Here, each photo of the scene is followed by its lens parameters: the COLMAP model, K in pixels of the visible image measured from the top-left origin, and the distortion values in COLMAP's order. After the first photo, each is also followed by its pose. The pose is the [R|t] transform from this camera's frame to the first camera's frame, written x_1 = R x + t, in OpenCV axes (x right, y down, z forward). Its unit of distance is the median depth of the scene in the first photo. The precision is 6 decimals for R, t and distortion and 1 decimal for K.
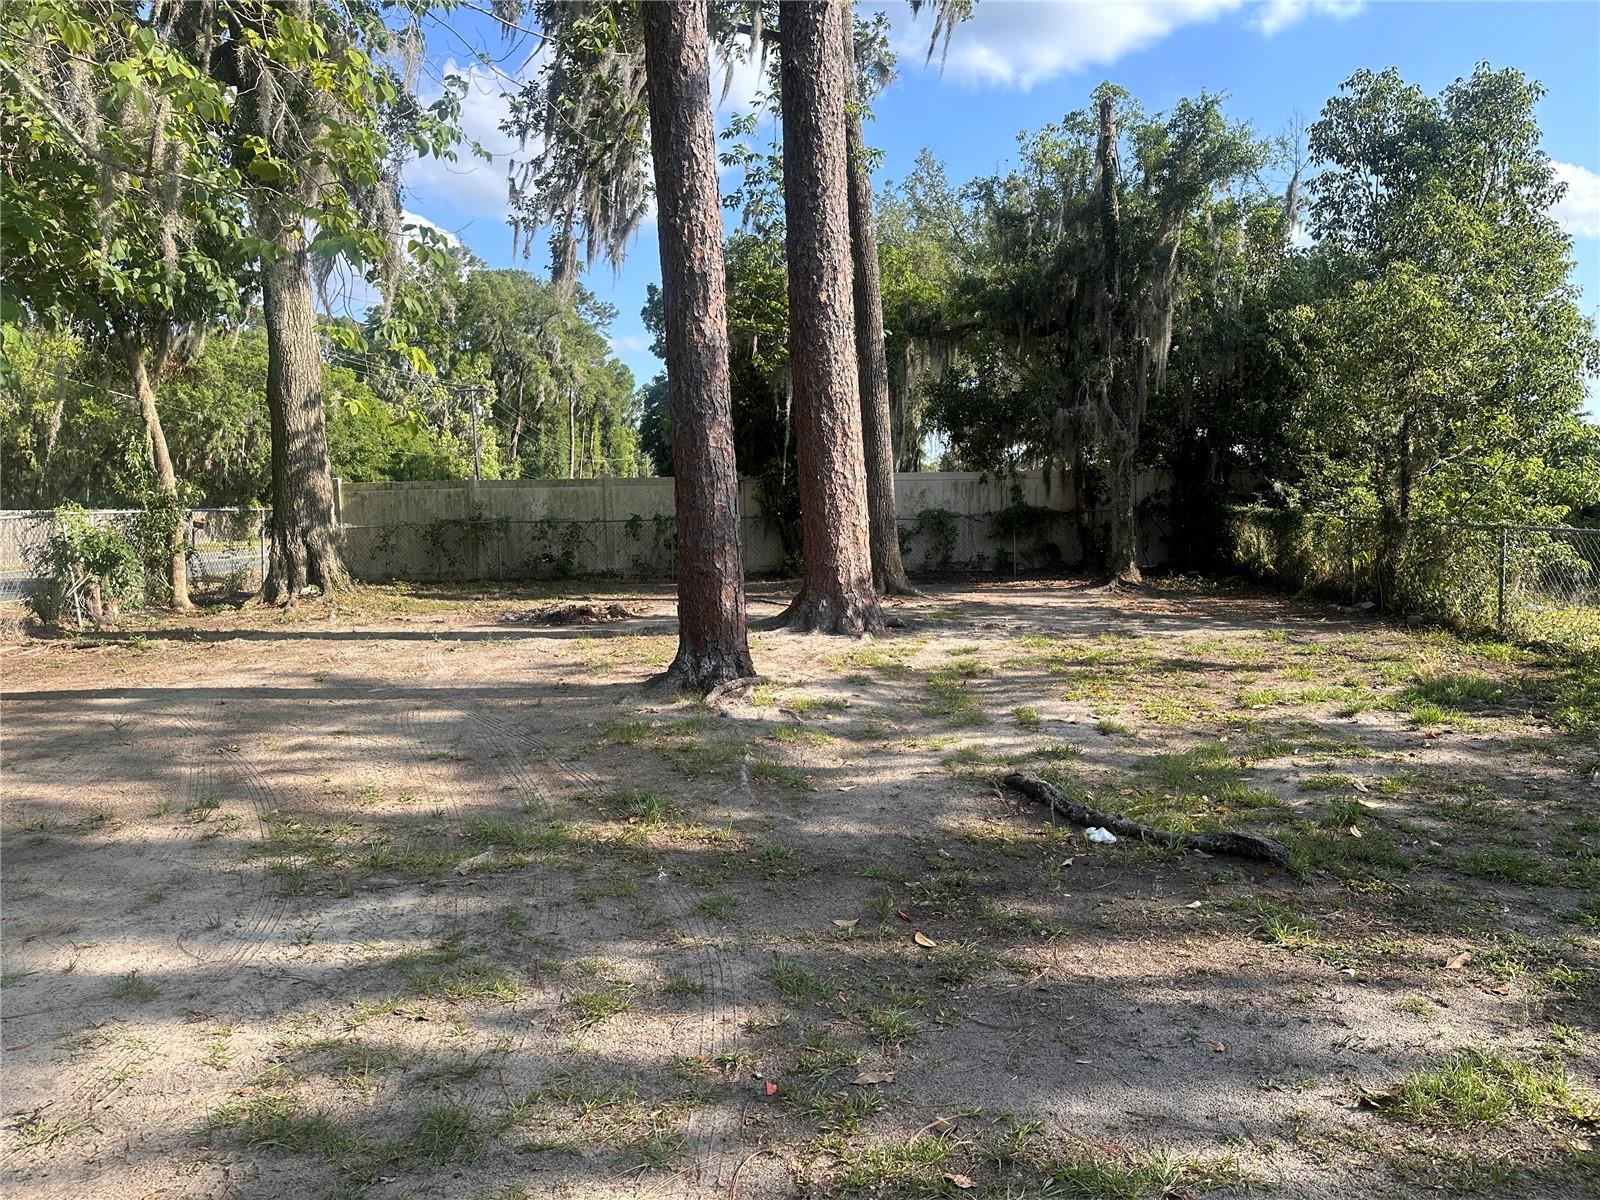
lens RADIAL K [[1112.8, 0, 800.0], [0, 1112.8, 600.0], [0, 0, 1]] dist [0.069658, -0.000194]
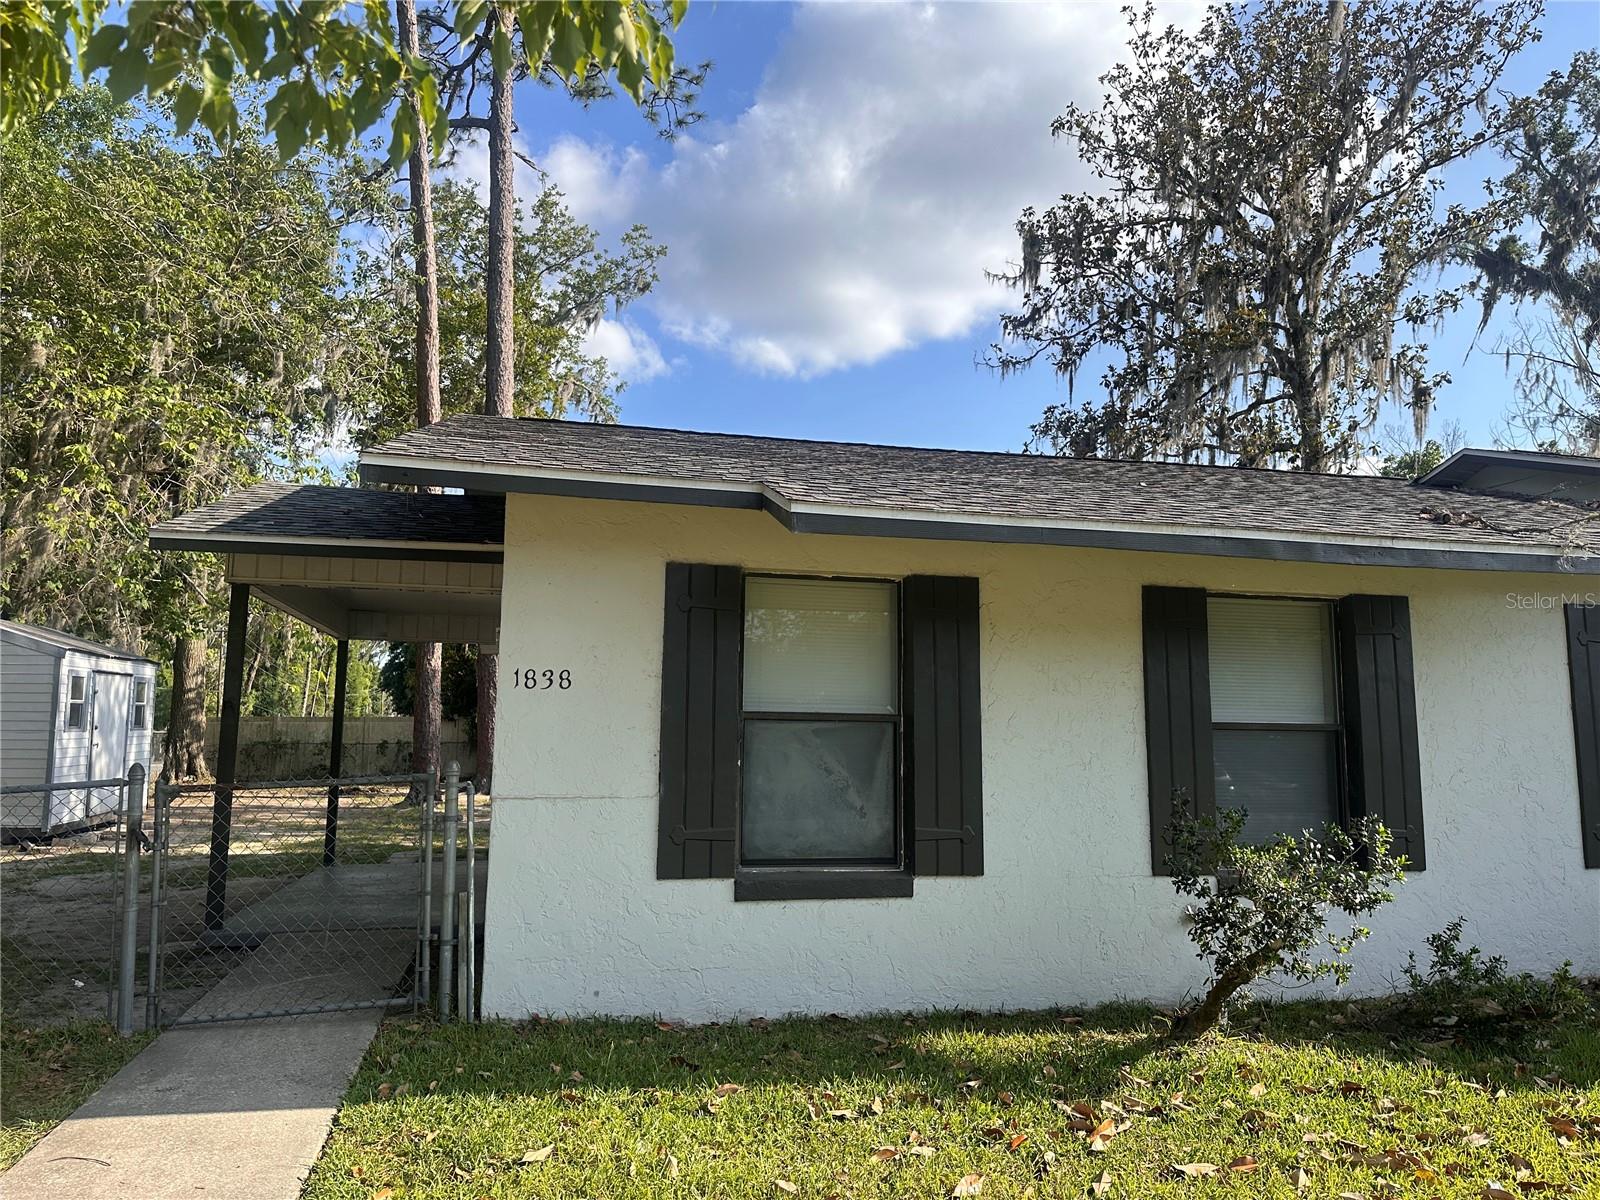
lens RADIAL K [[1112.8, 0, 800.0], [0, 1112.8, 600.0], [0, 0, 1]] dist [0.069658, -0.000194]
pose [[0.975099, 0.053273, 0.215277, 0.075309], [-0.005850, 0.976560, -0.215166, 0.071028], [-0.221693, 0.208549, 0.952554, -0.711265]]
